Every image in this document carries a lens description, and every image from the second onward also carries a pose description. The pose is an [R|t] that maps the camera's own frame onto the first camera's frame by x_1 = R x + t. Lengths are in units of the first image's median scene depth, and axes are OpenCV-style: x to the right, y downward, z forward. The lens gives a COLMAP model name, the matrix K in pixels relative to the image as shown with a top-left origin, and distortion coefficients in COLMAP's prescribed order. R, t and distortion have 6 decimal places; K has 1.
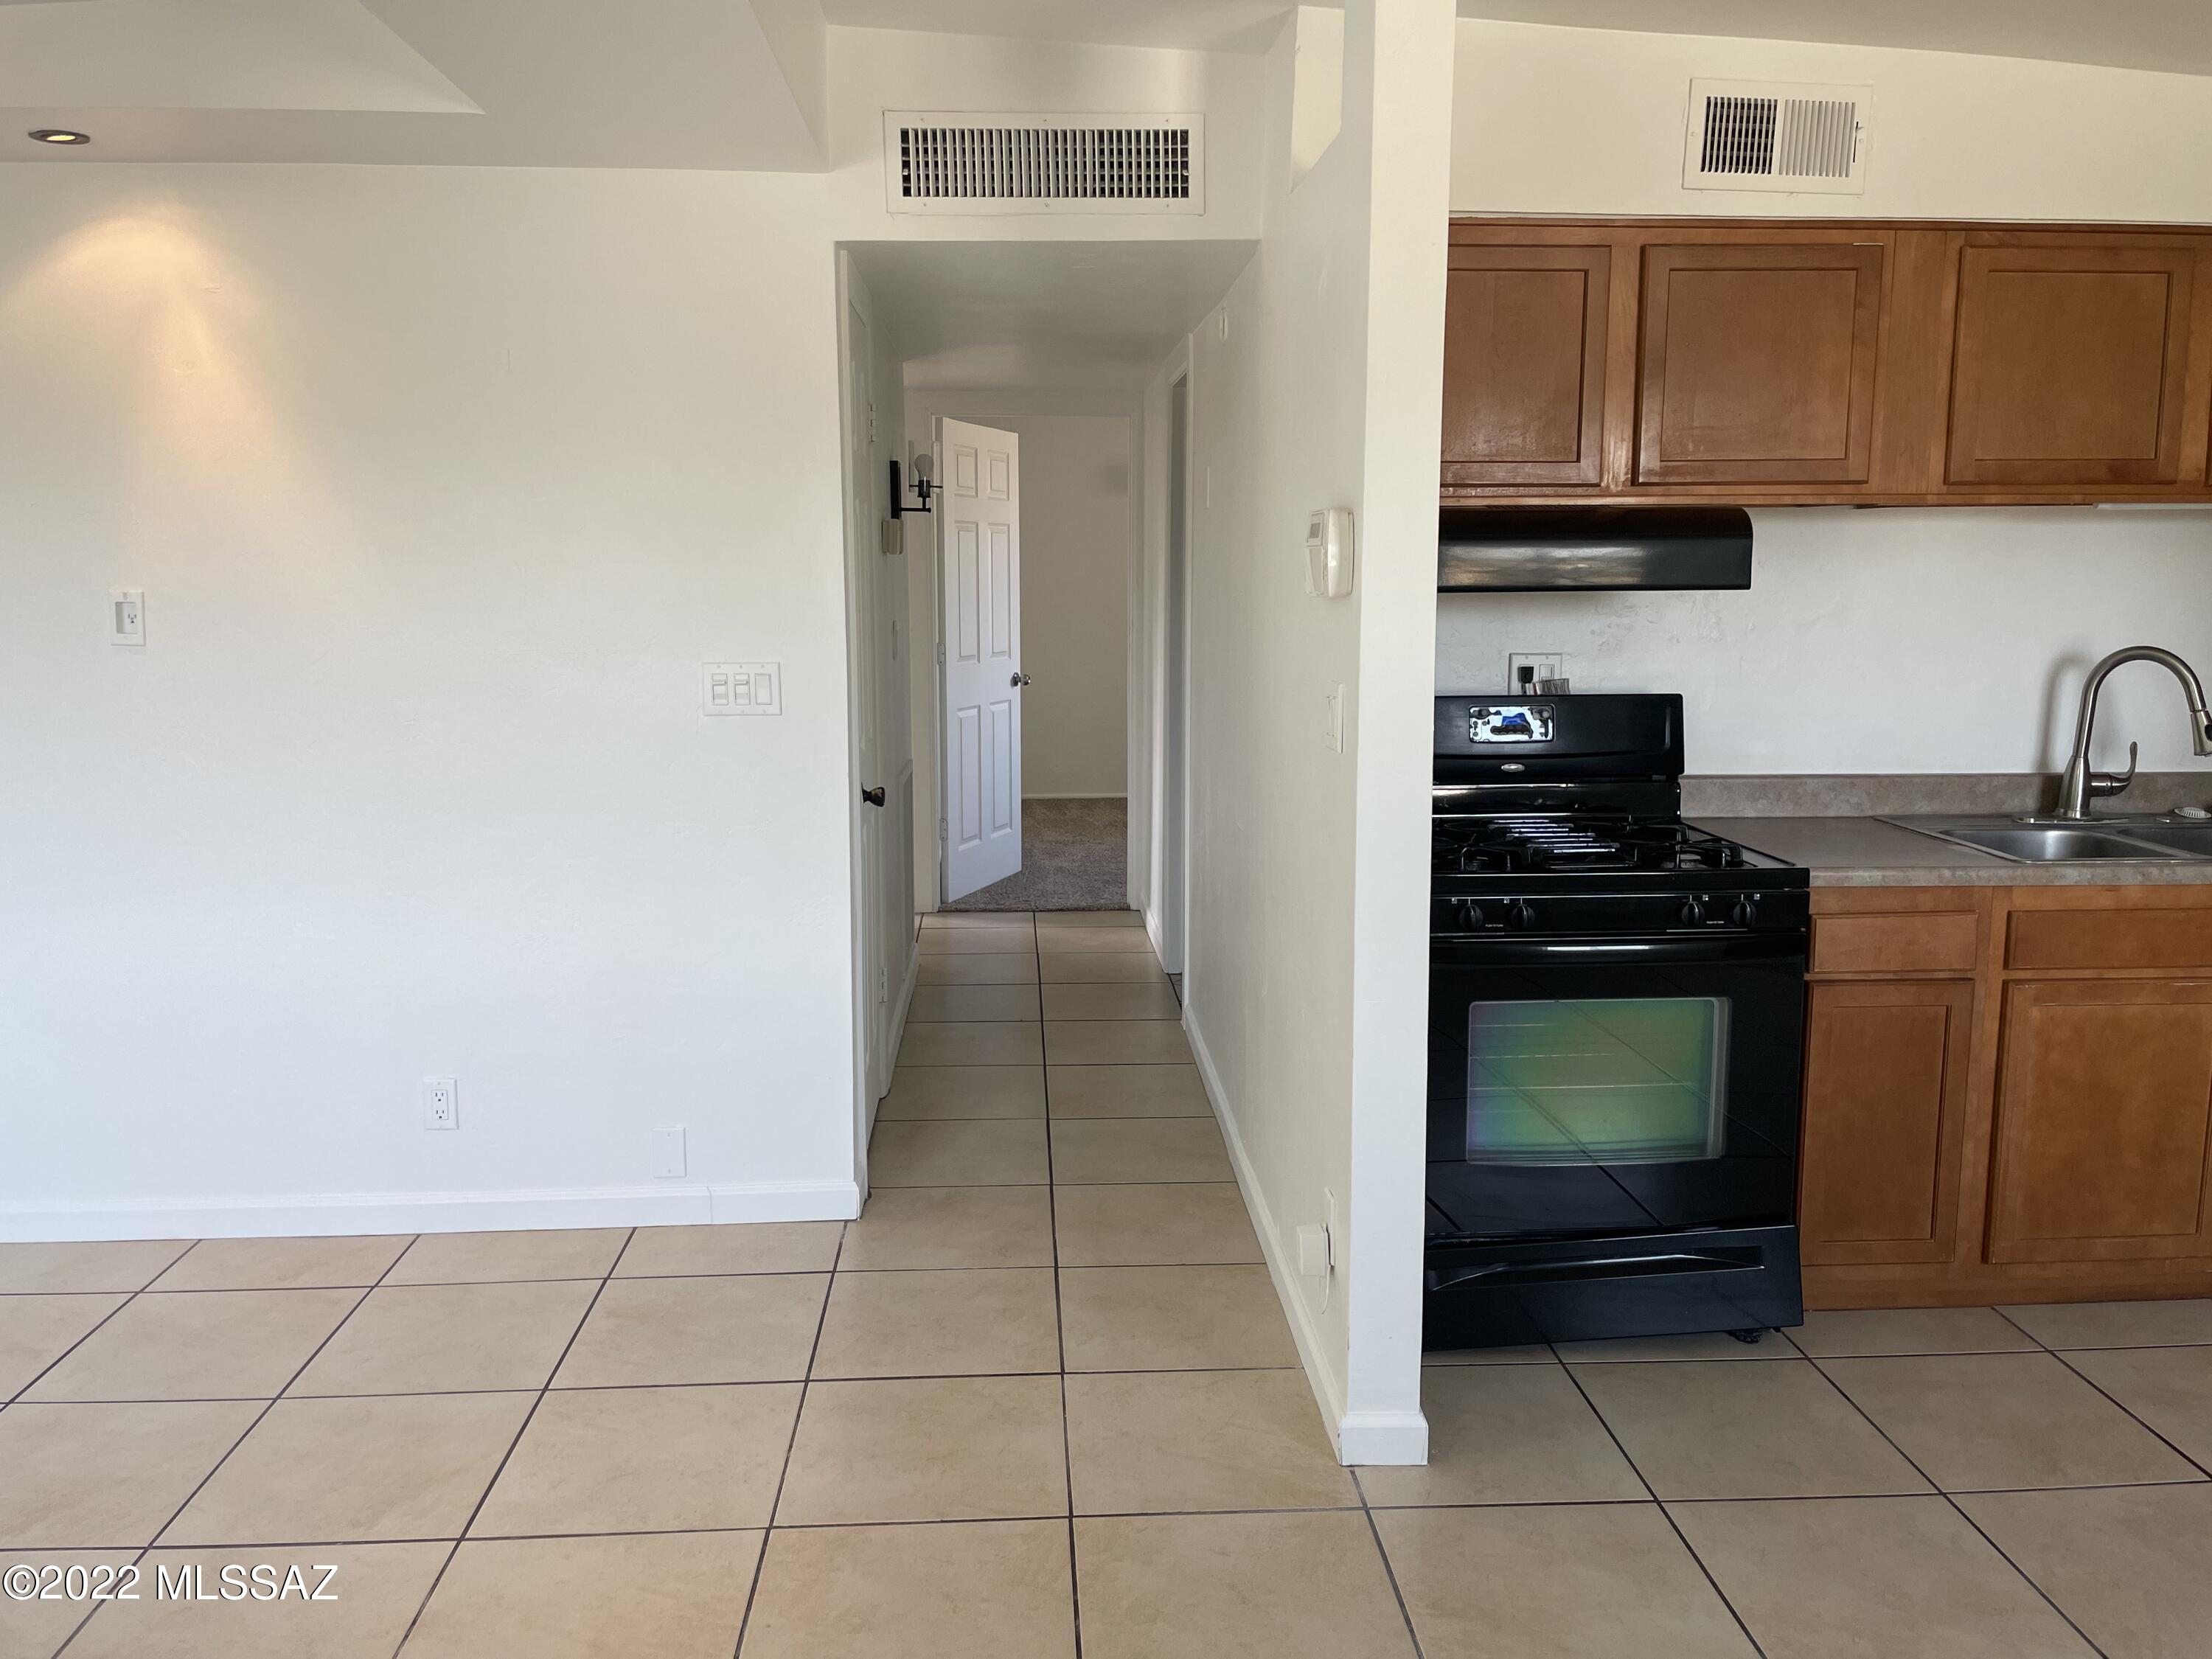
lens RADIAL K [[1661.9, 0, 1118.4], [0, 1661.9, 793.8], [0, 0, 1]] dist [0.093398, -0.130260]
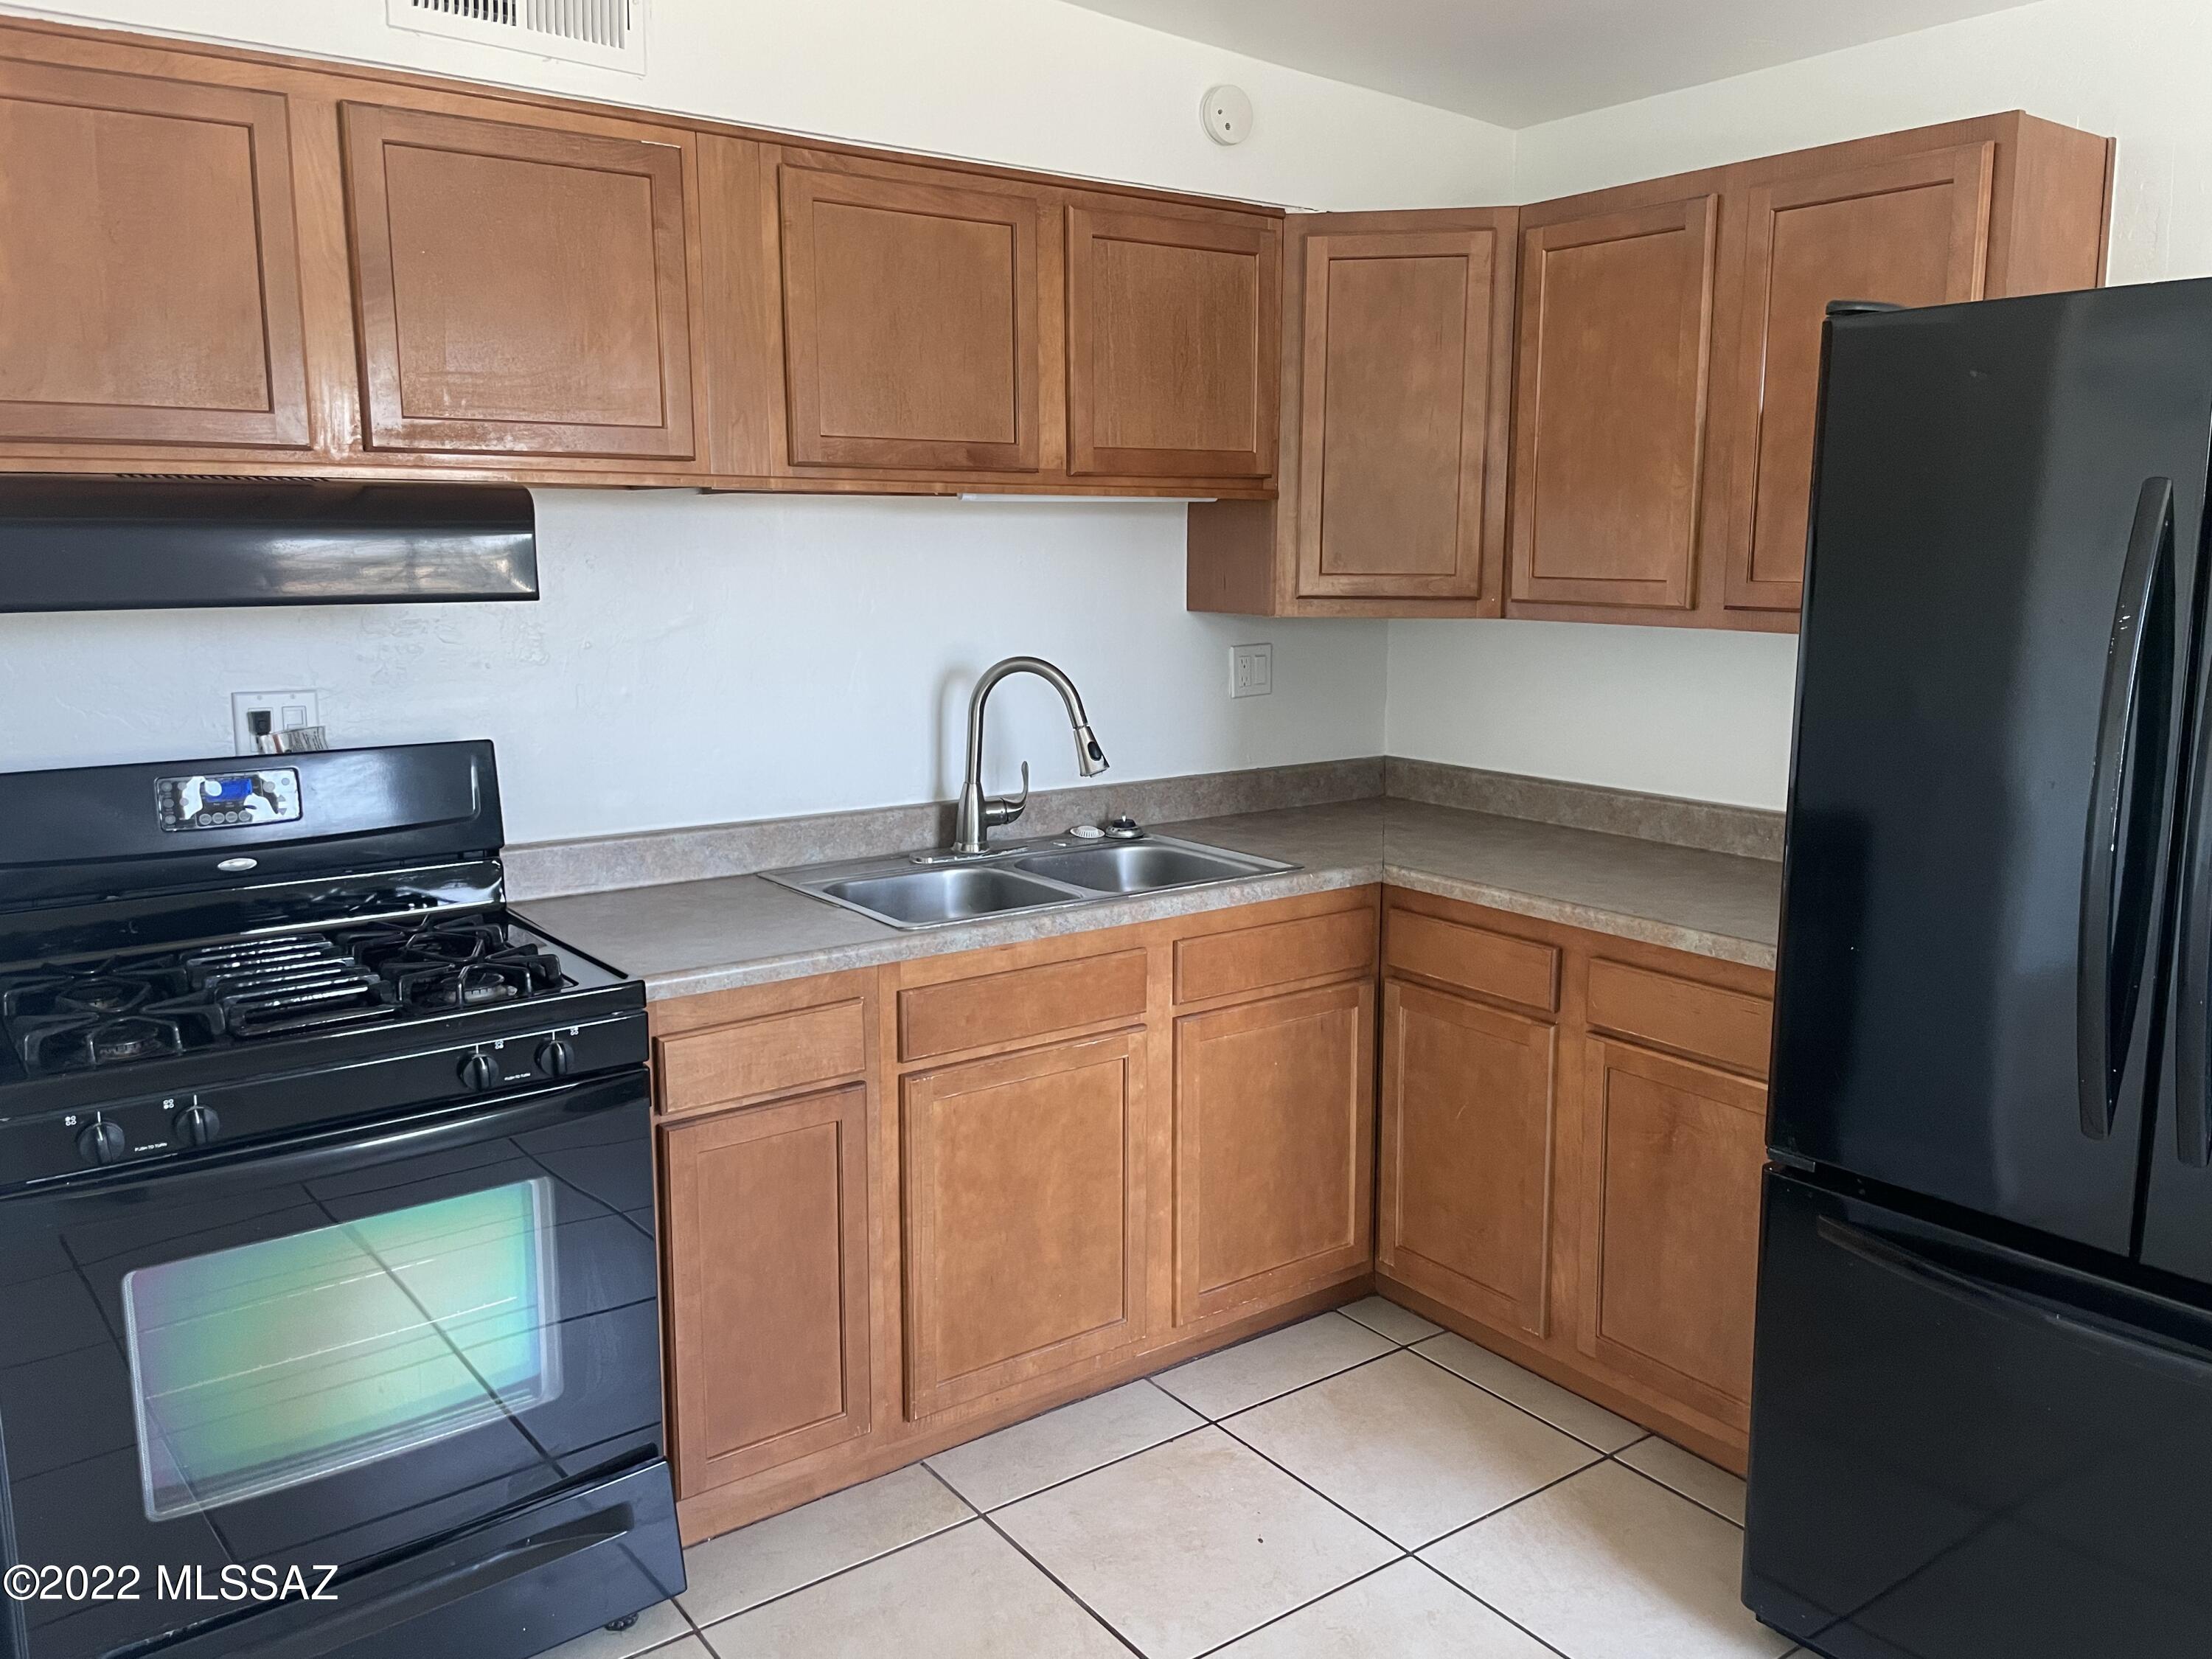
lens RADIAL K [[1661.9, 0, 1118.4], [0, 1661.9, 793.8], [0, 0, 1]] dist [0.093398, -0.130260]
pose [[0.840349, -0.080719, 0.536002, 0.184504], [0.077004, 0.996599, 0.029354, -0.039434], [-0.536548, 0.016607, 0.843706, 0.250077]]
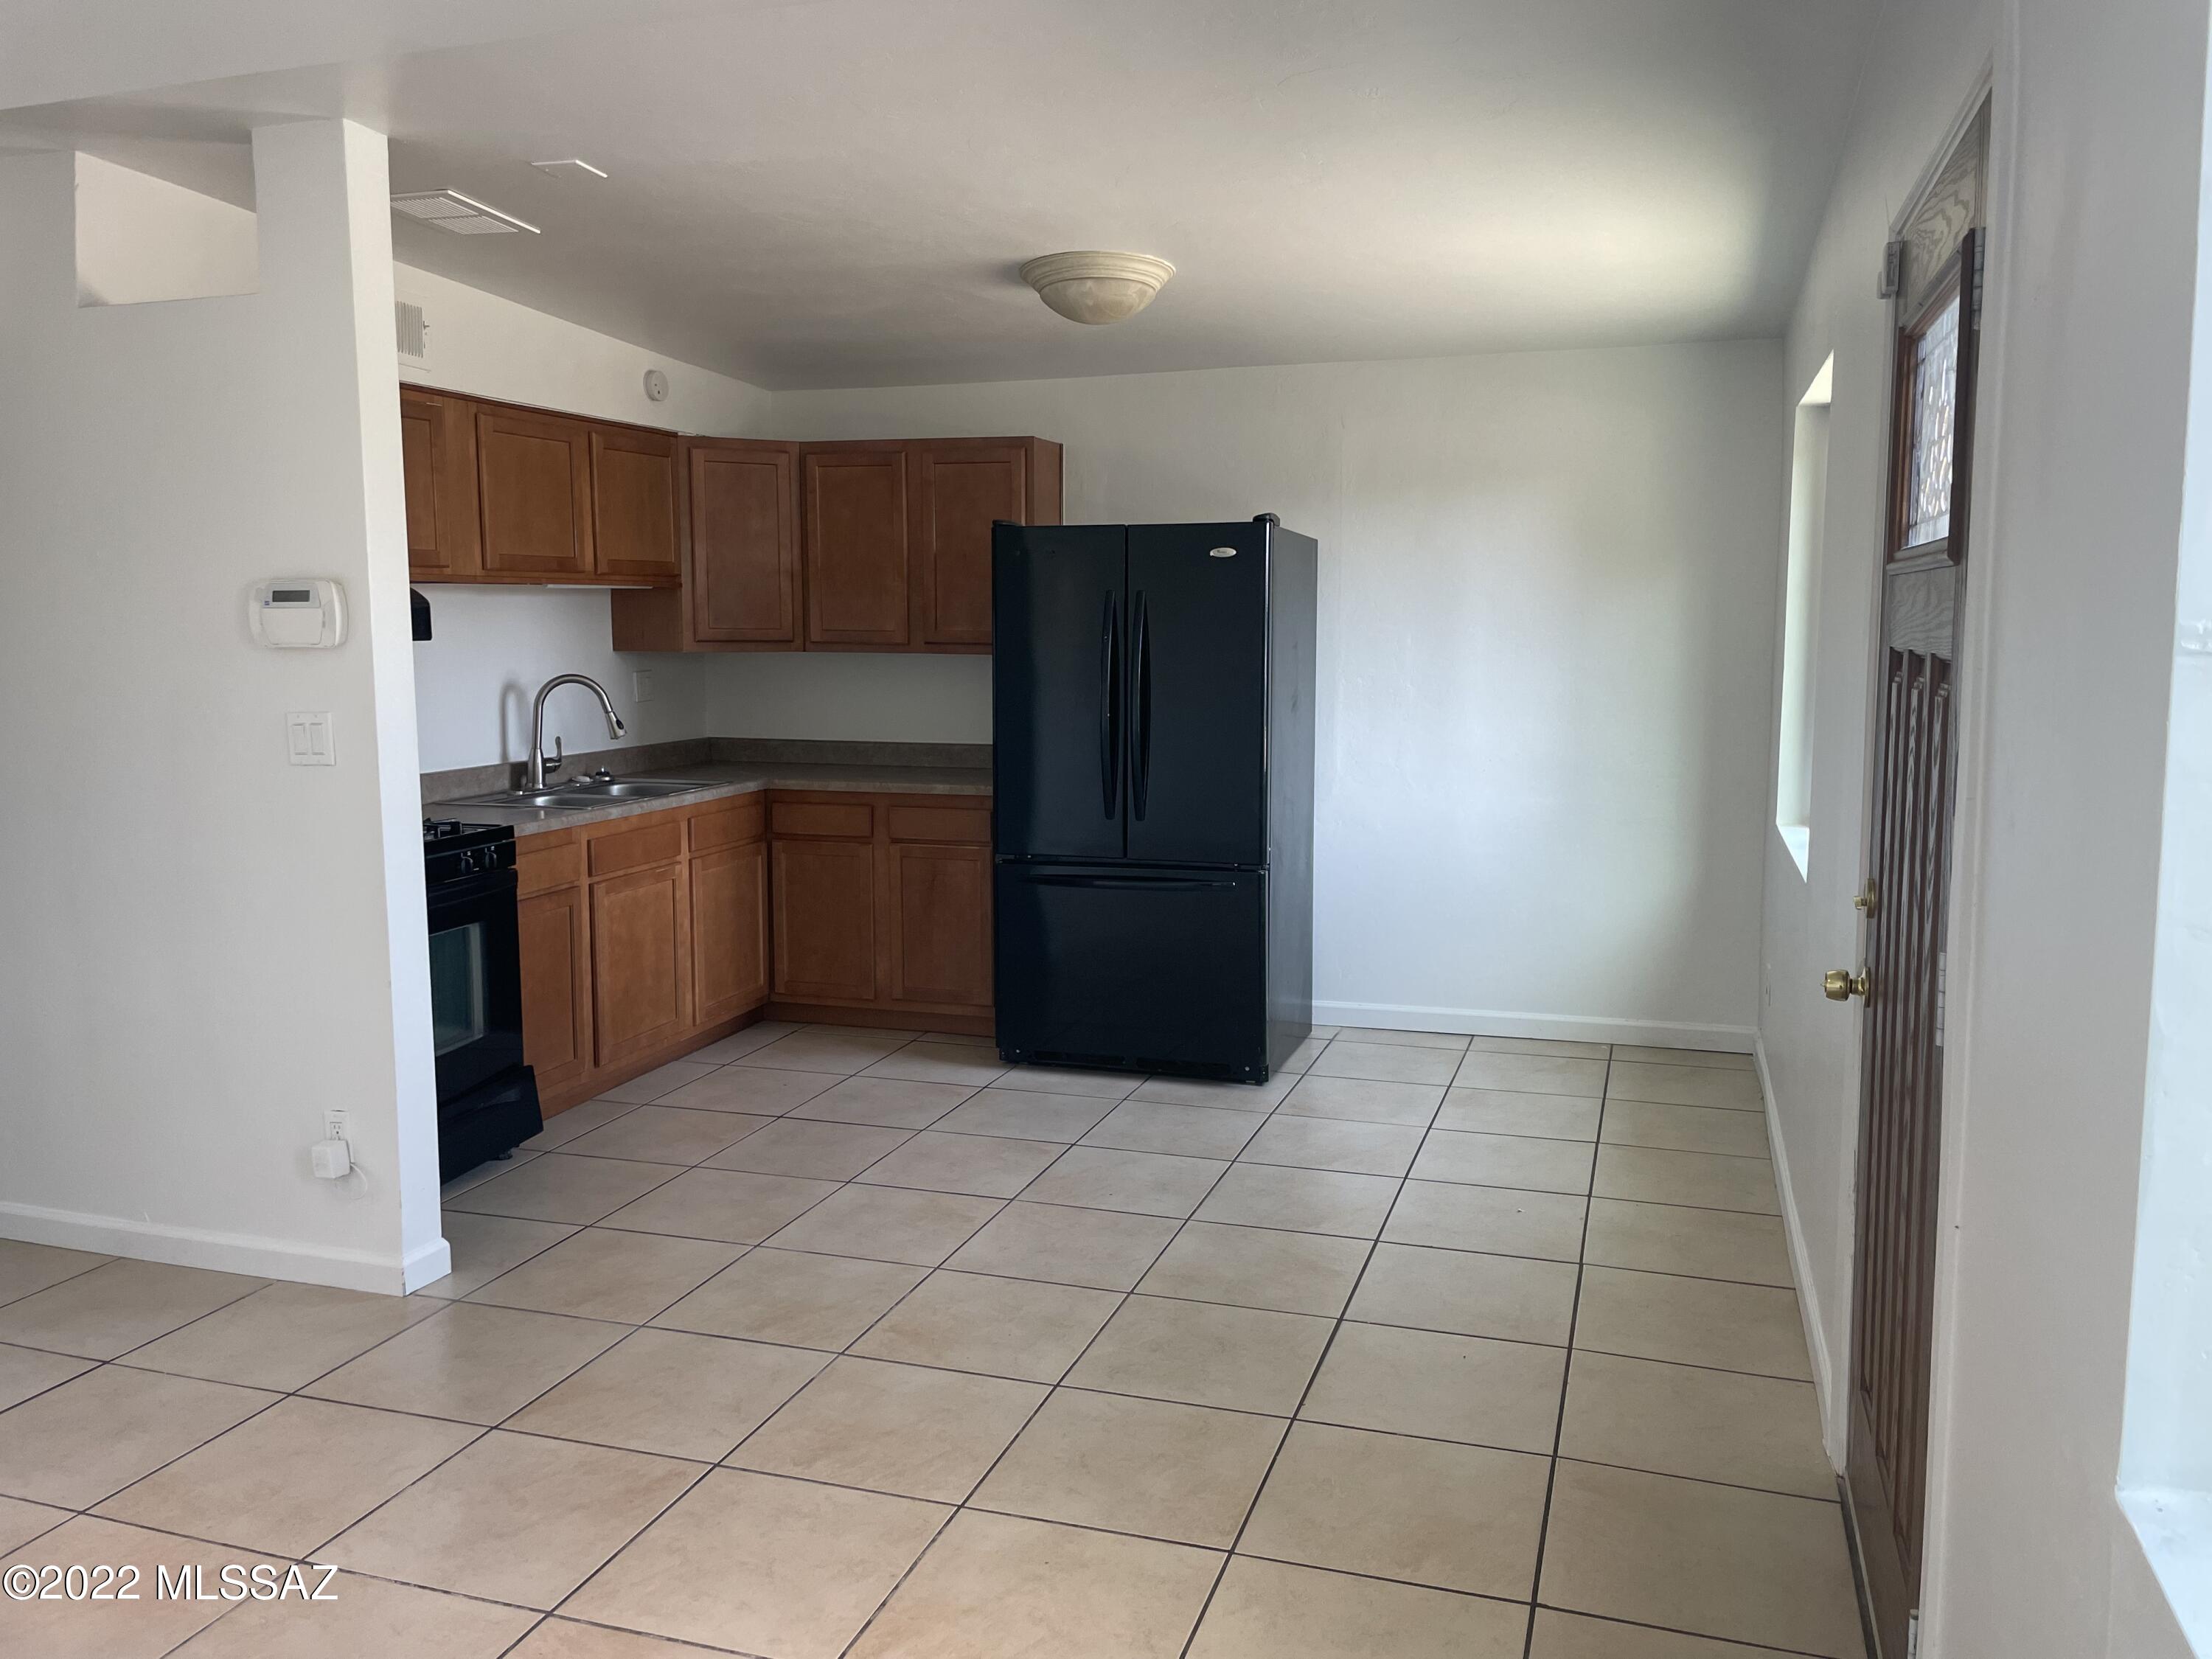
lens RADIAL K [[1661.9, 0, 1118.4], [0, 1661.9, 793.8], [0, 0, 1]] dist [0.093398, -0.130260]
pose [[0.362186, -0.101139, 0.926602, -0.716026], [0.132975, 0.989534, 0.056031, 0.004142], [-0.922572, 0.102921, 0.371845, -0.050447]]
